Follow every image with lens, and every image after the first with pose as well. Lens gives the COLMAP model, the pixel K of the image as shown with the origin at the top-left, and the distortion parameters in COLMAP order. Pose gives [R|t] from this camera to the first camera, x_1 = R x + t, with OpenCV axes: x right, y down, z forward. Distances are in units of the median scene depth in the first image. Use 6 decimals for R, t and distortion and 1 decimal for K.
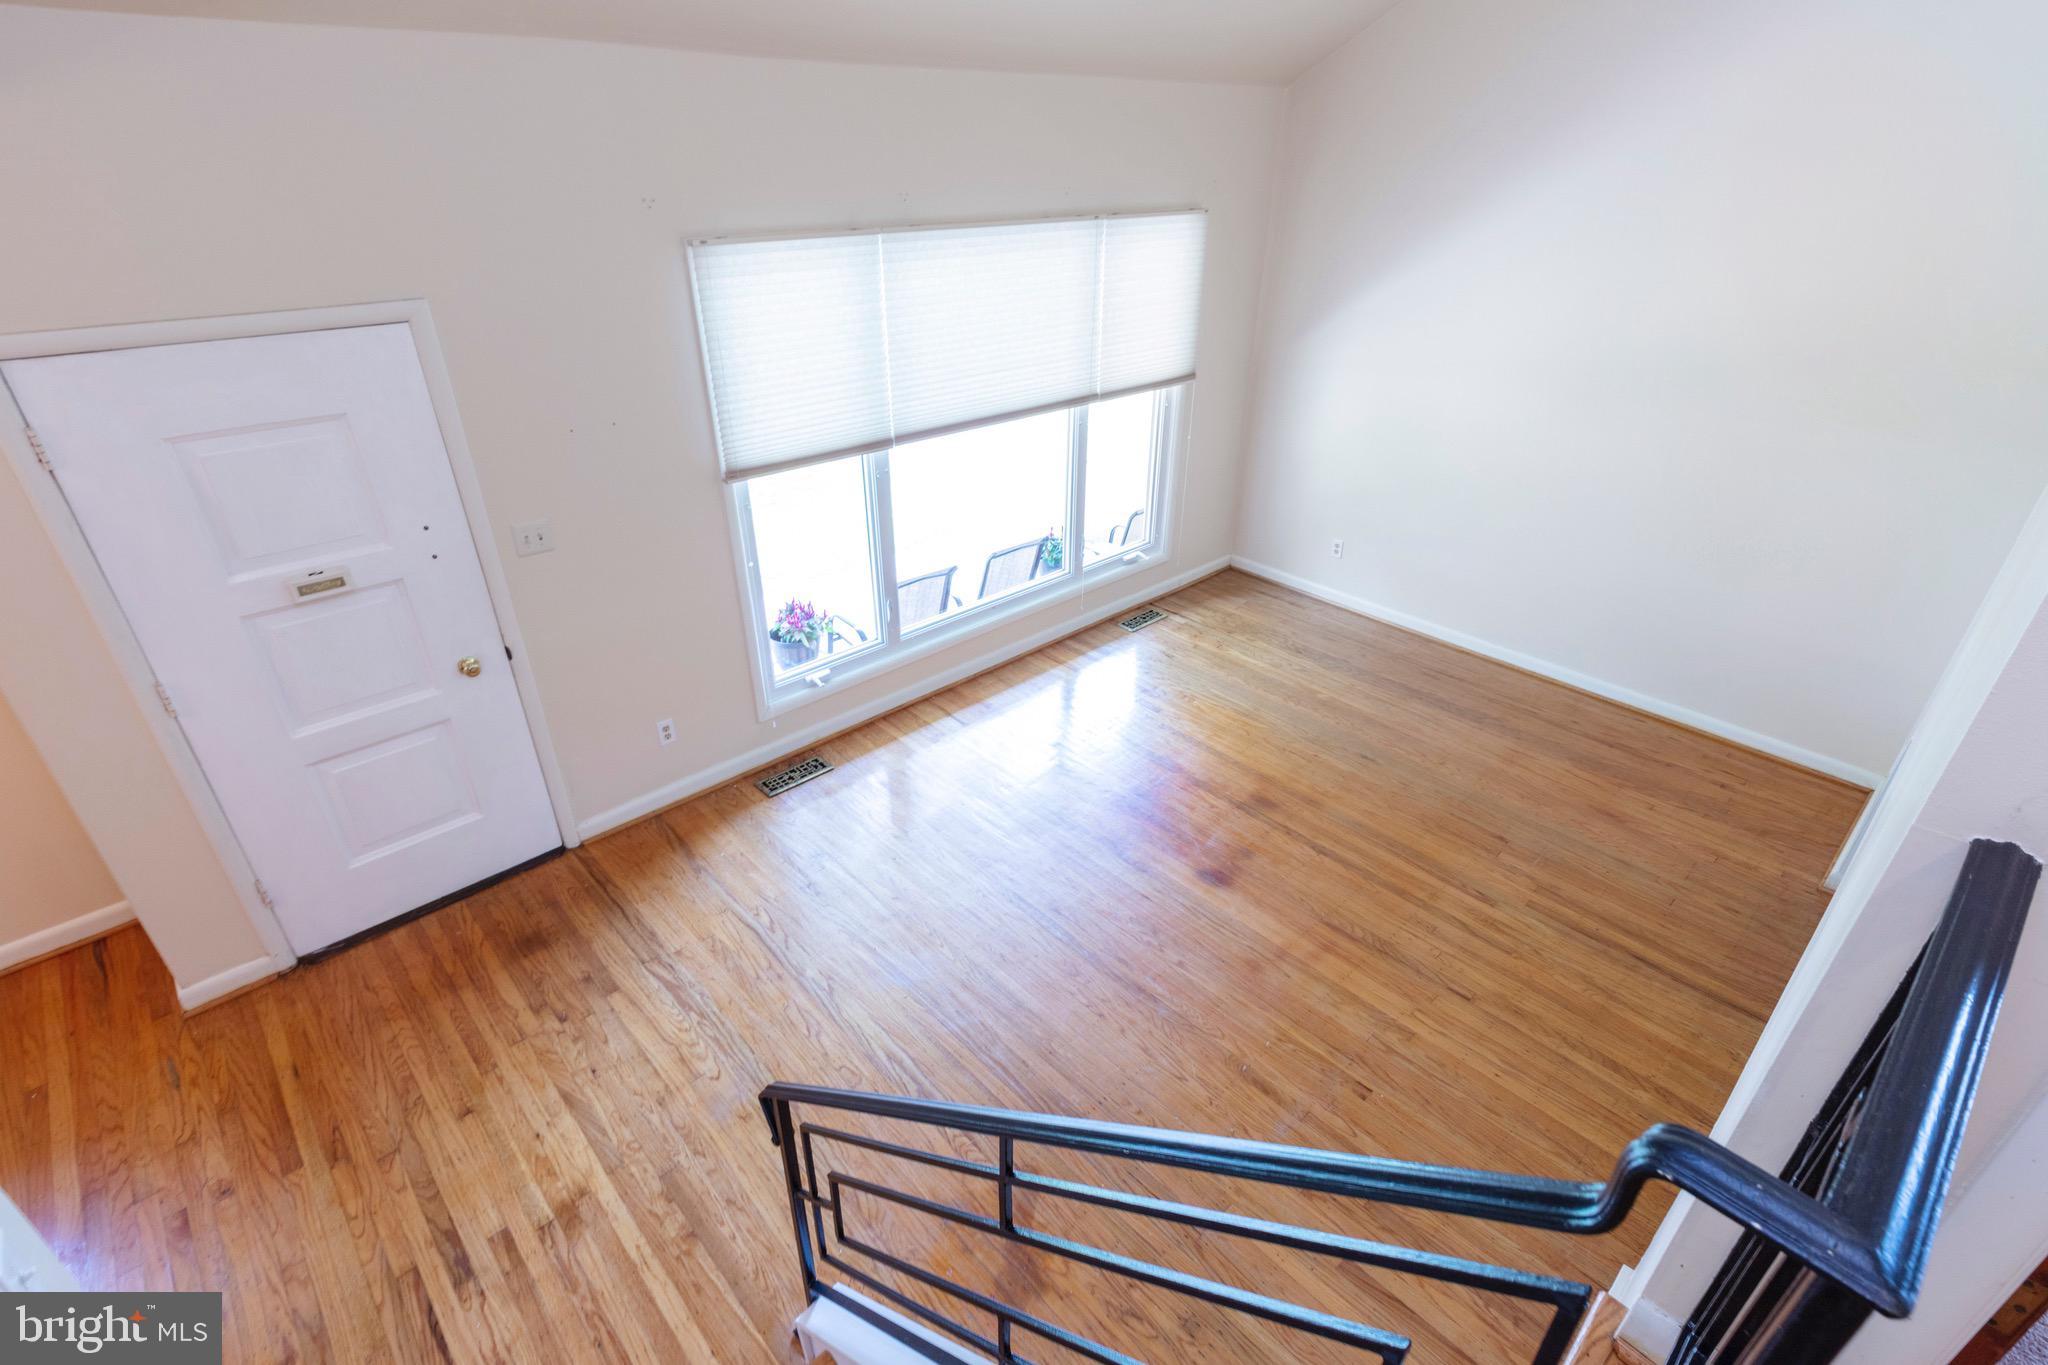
lens RADIAL K [[954.2, 0, 1024.0], [0, 954.2, 682.5], [0, 0, 1]] dist [0.000411, -0.000152]
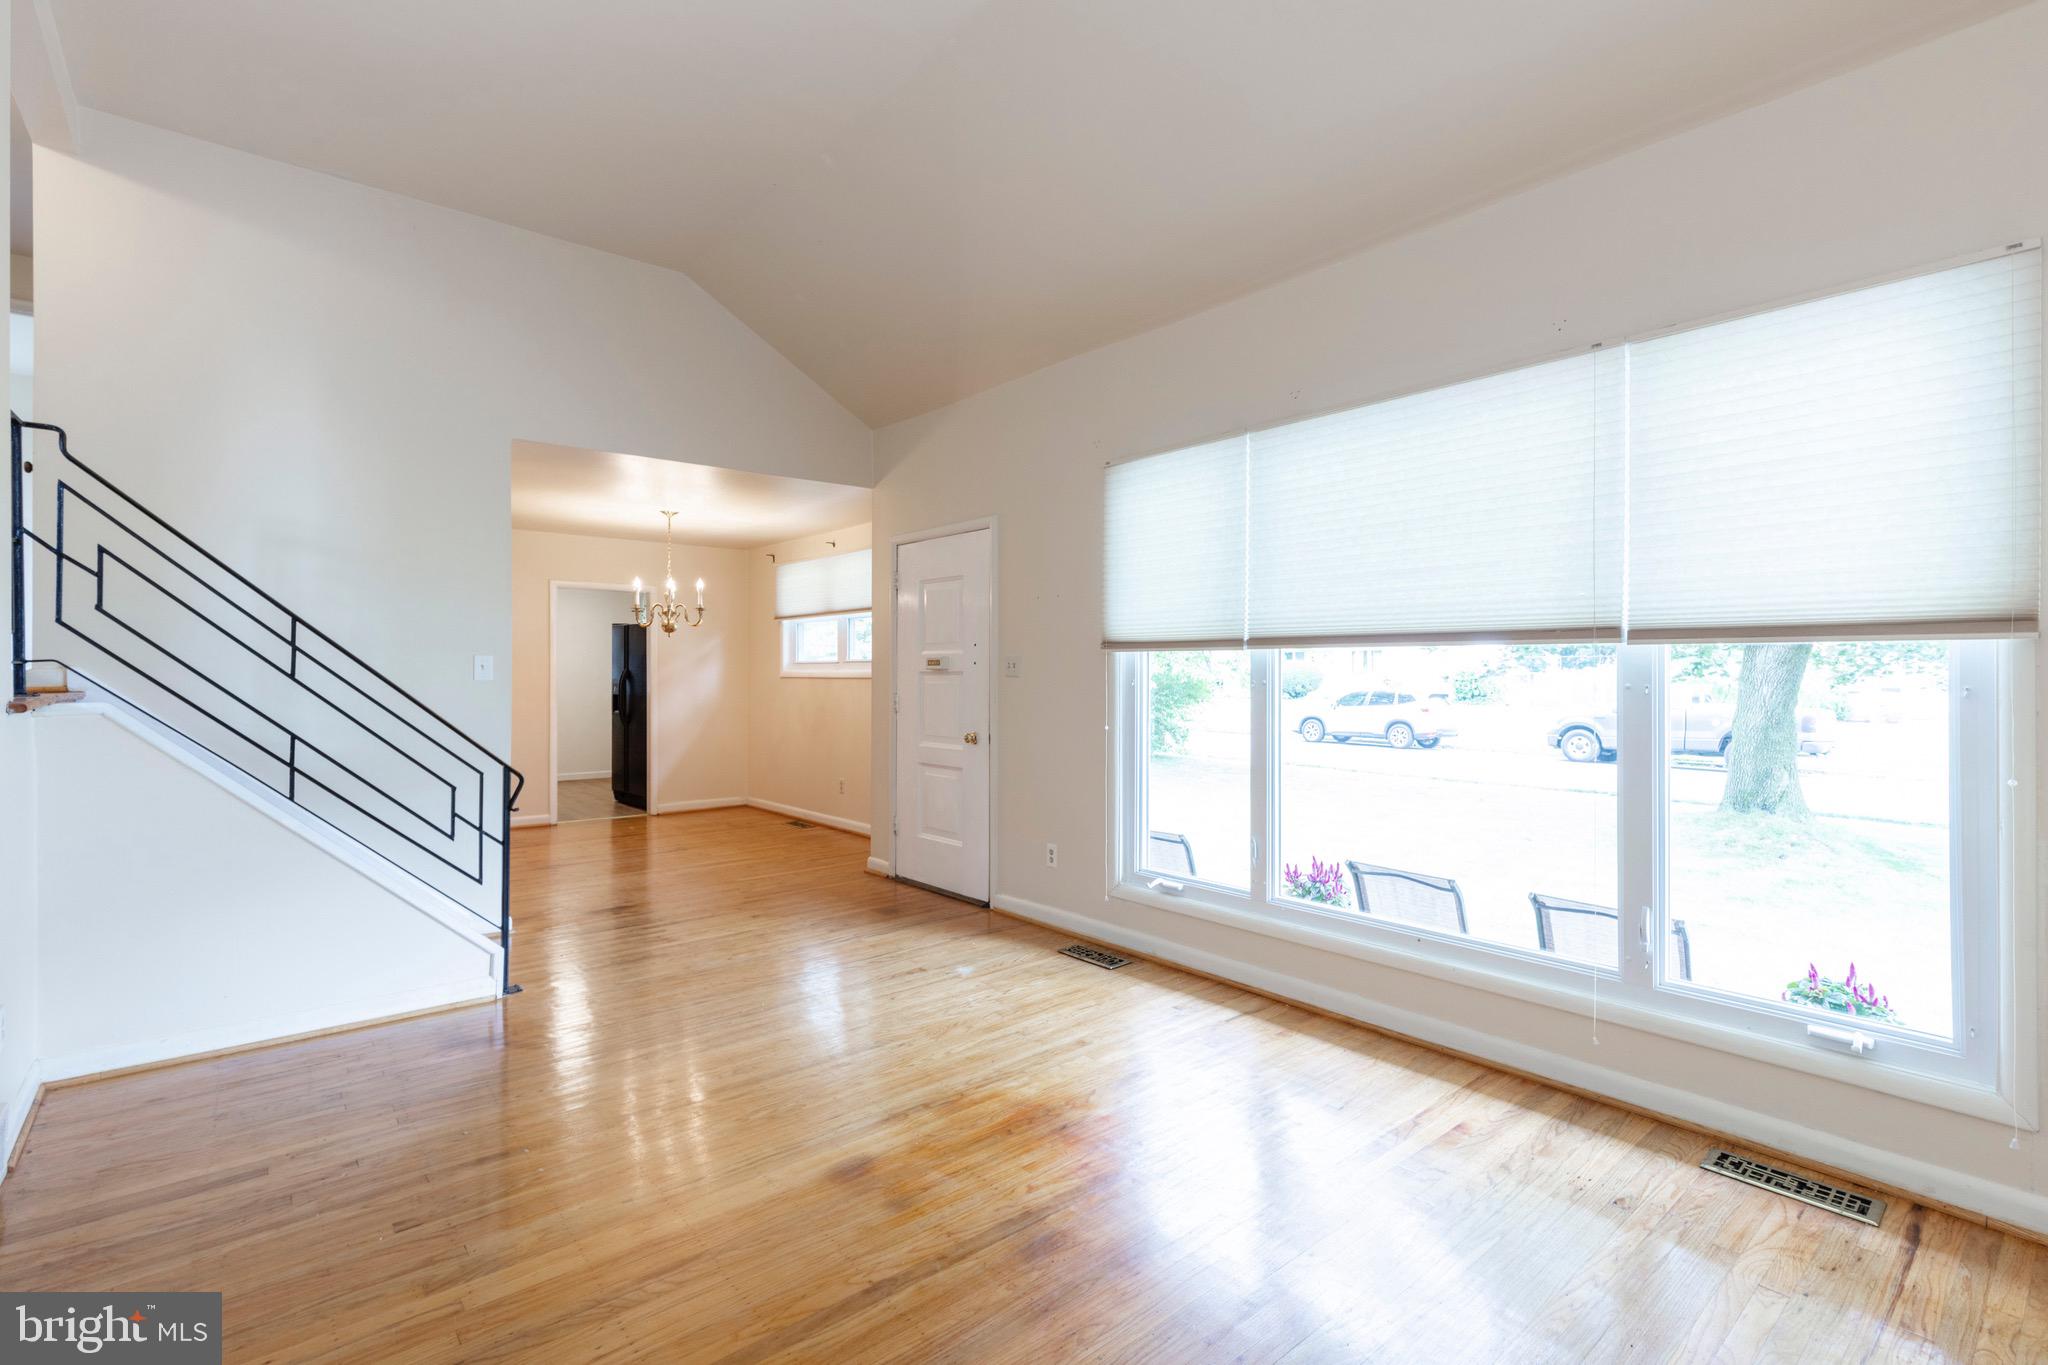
lens RADIAL K [[944.5, 0, 1018.9], [0, 944.5, 666.6], [0, 0, 1]] dist [0.018150, -0.000025]
pose [[-0.054605, -0.012891, -0.998425, 0.833681], [-0.488781, 0.872269, 0.015470, -0.156771], [0.870696, 0.488856, -0.053931, 0.955583]]
